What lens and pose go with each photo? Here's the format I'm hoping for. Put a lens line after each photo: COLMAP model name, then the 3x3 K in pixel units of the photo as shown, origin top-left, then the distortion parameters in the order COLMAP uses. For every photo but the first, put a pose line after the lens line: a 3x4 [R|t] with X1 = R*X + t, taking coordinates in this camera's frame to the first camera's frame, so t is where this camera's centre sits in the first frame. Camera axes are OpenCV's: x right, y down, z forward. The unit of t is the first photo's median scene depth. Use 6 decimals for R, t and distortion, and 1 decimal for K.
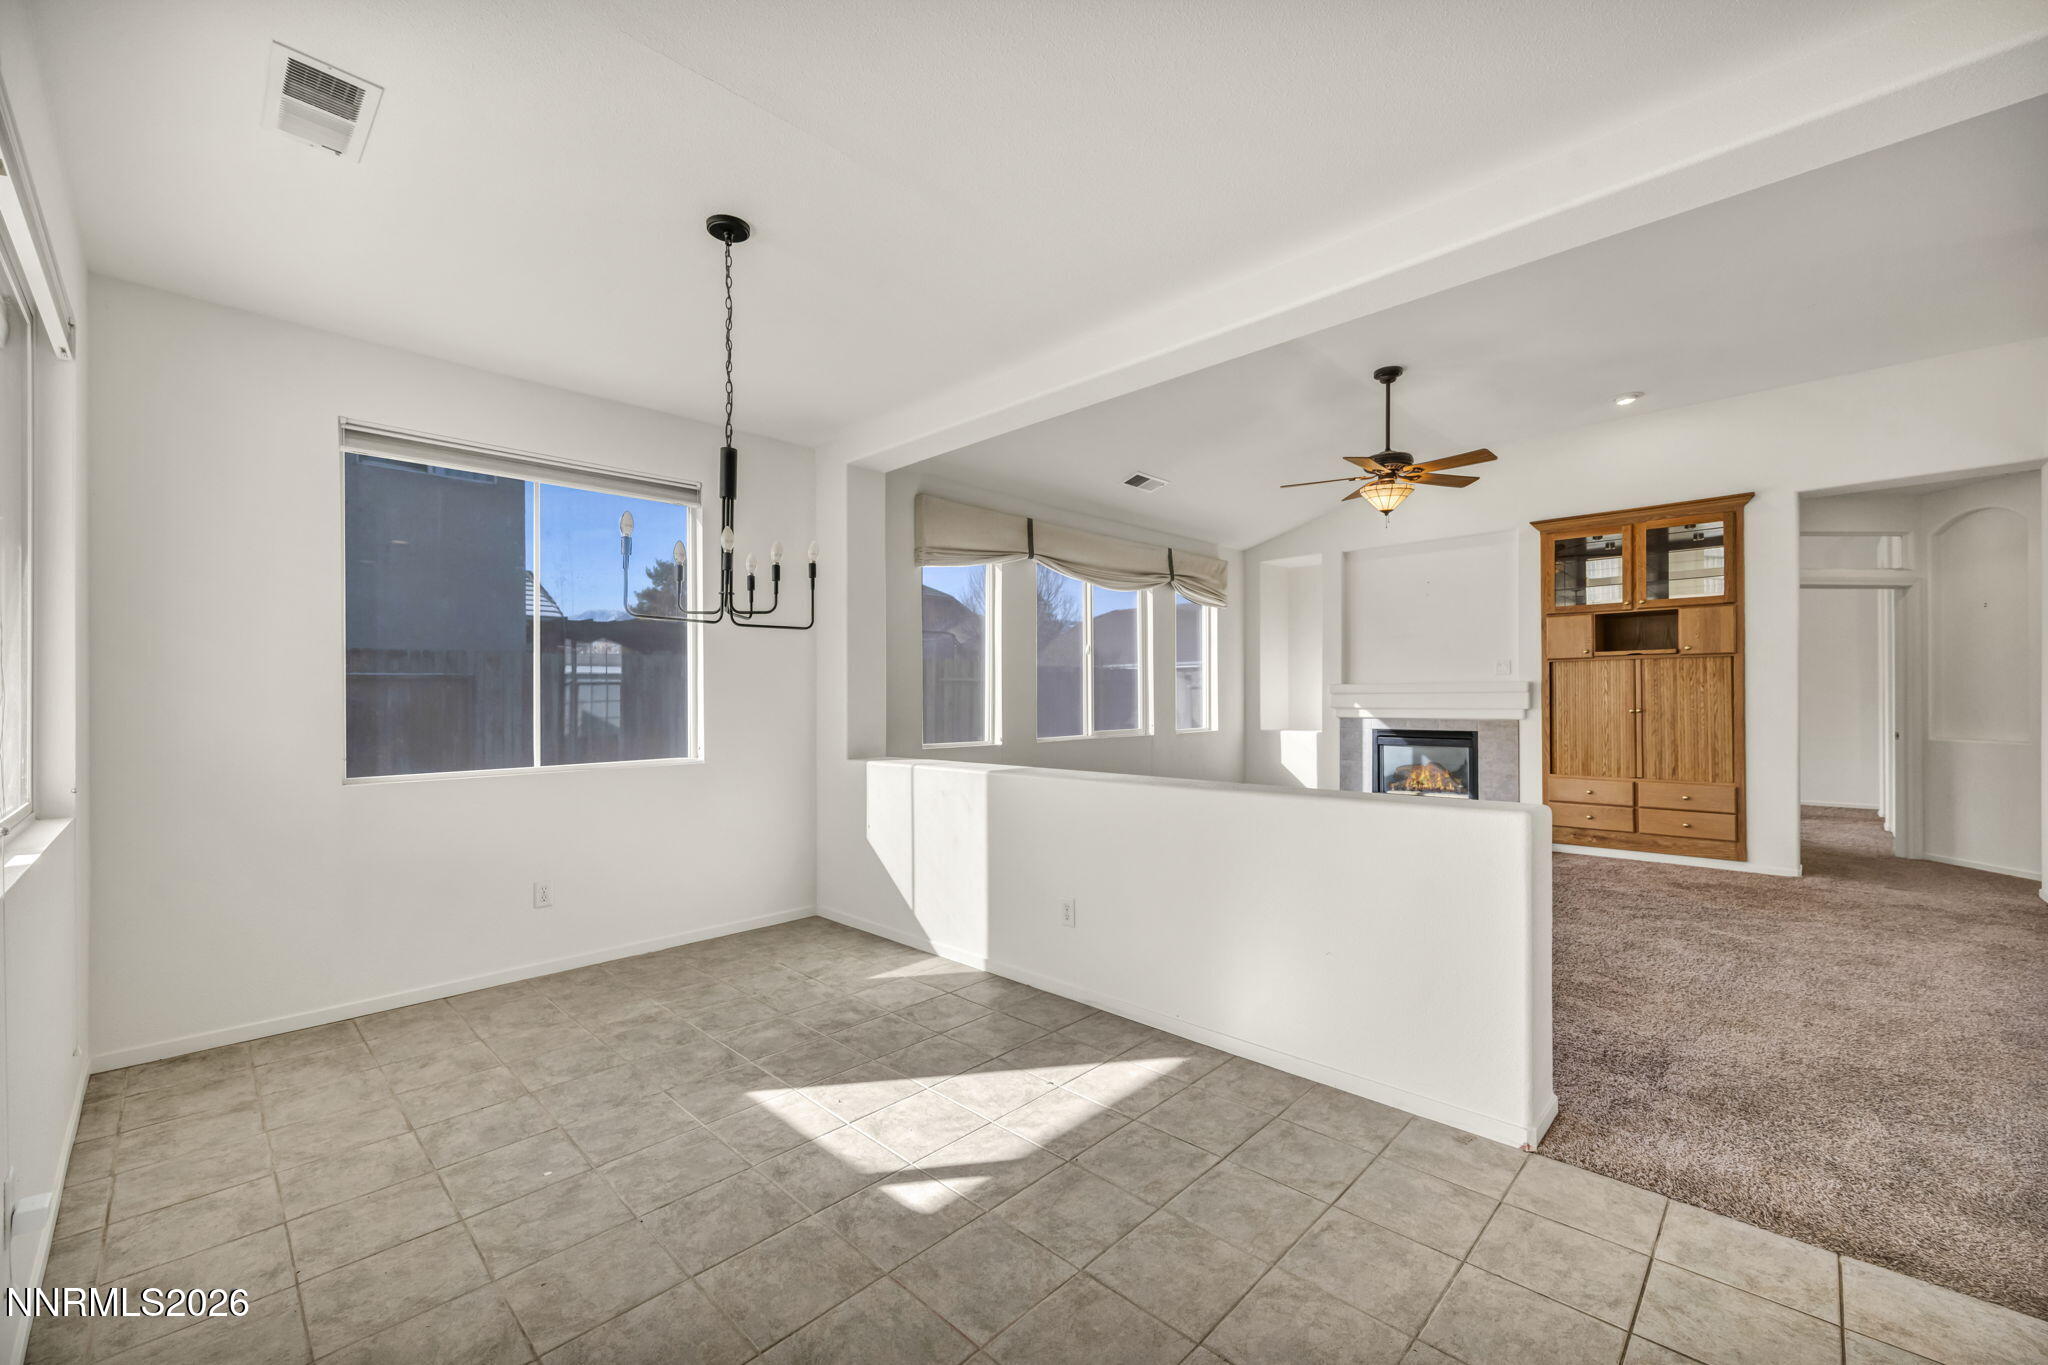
lens RADIAL K [[818.2, 0, 1031.5], [0, 818.2, 698.7], [0, 0, 1]] dist [-0.001644, 0.000384]
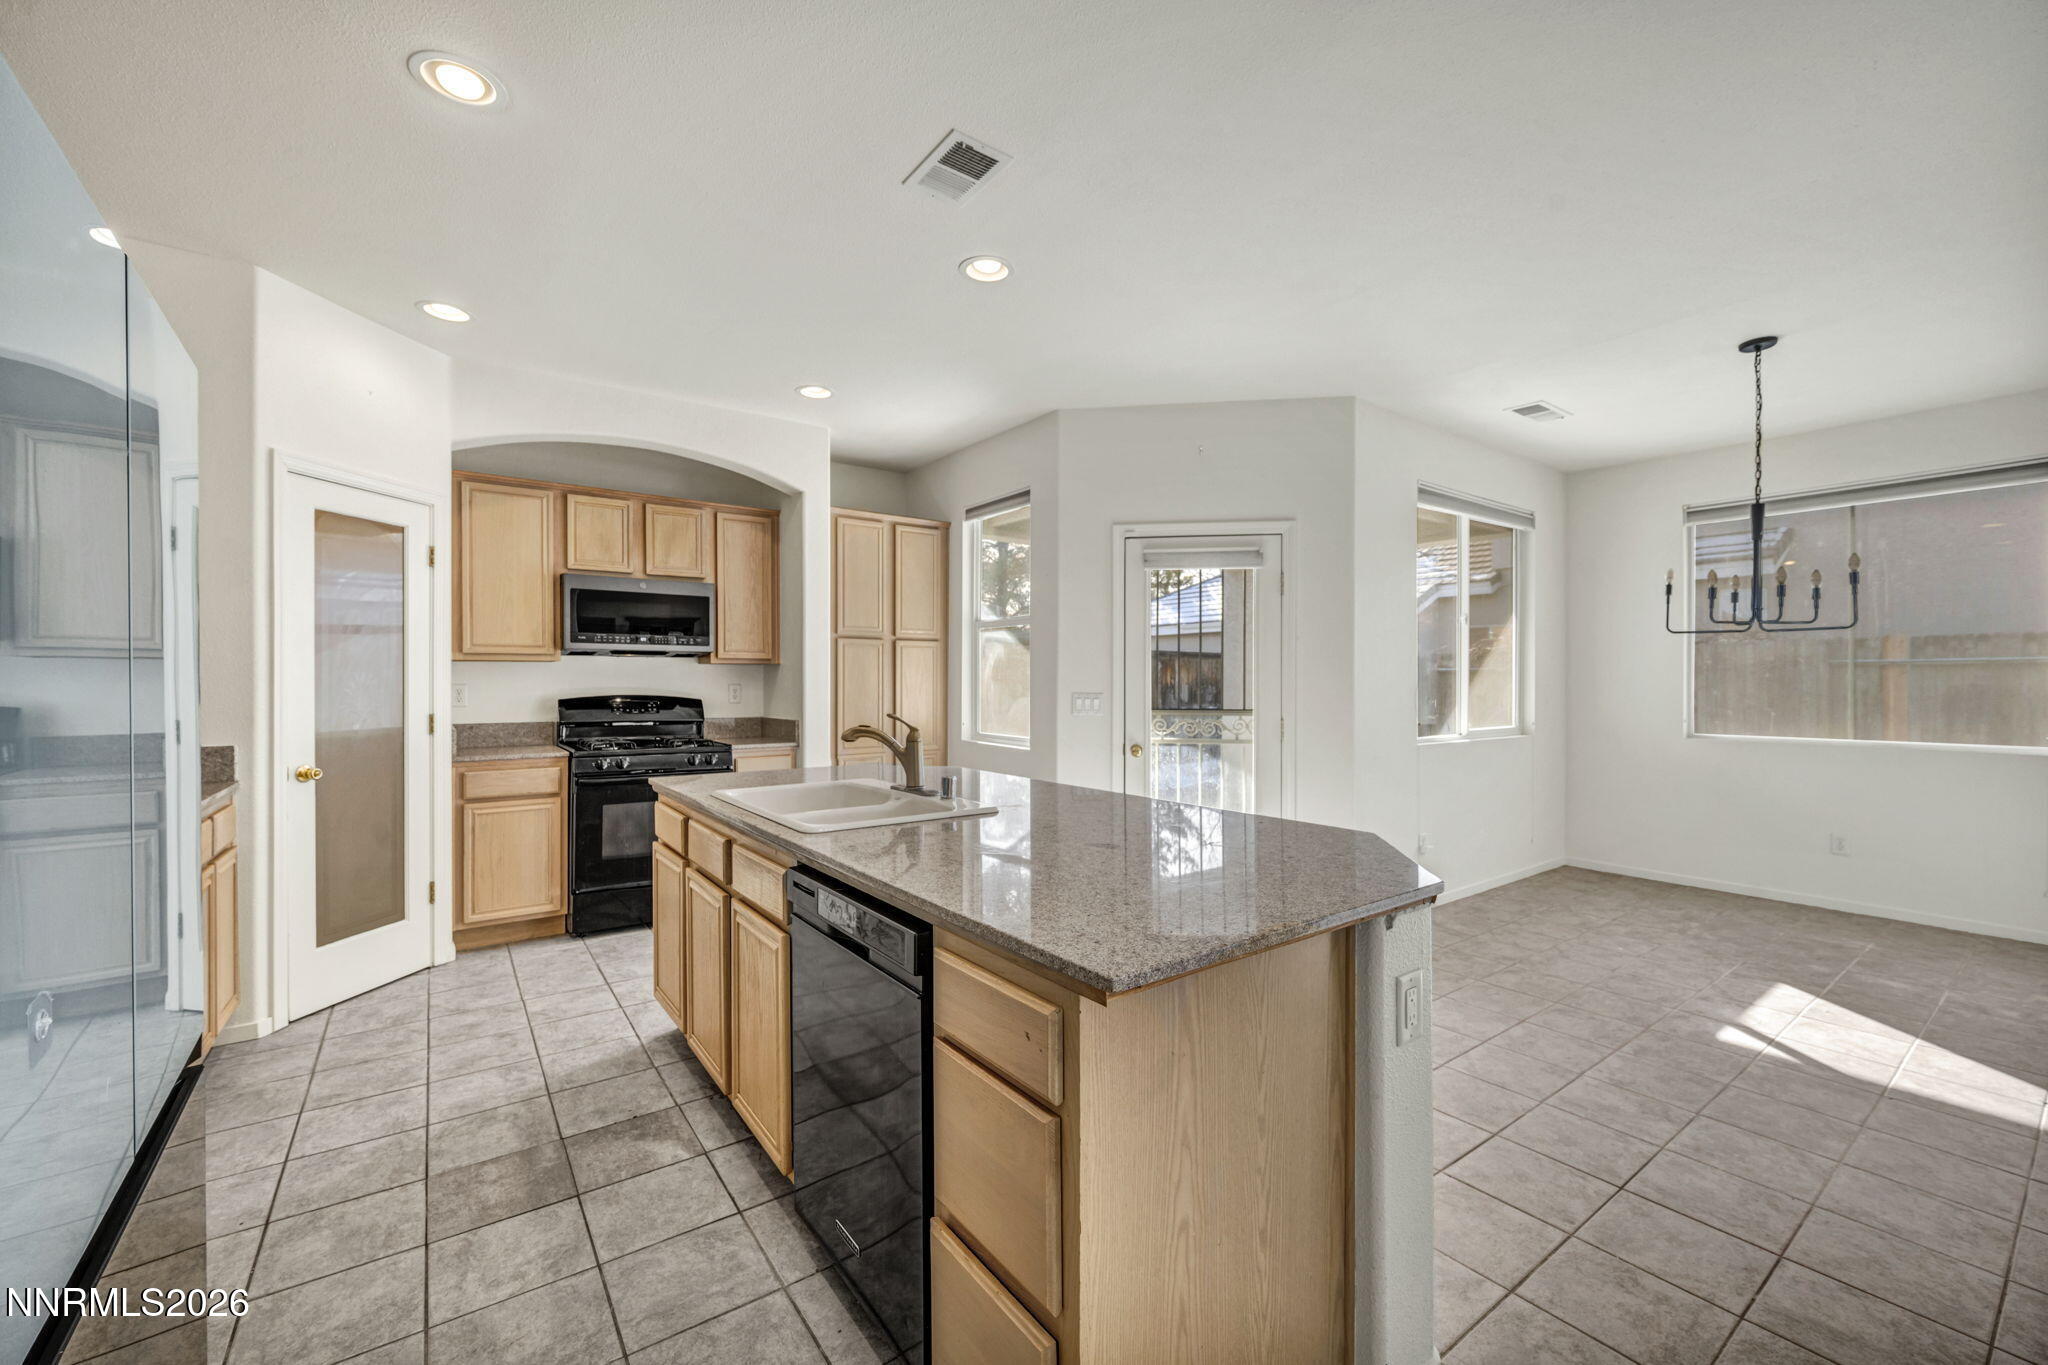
lens RADIAL K [[821.9, 0, 1032.2], [0, 821.9, 680.0], [0, 0, 1]] dist [0.001149, 0.000383]
pose [[-0.168652, 0.002973, -0.985671, 0.520803], [-0.004635, 0.999982, 0.003809, -0.003209], [0.985665, 0.005211, -0.168635, 0.011485]]
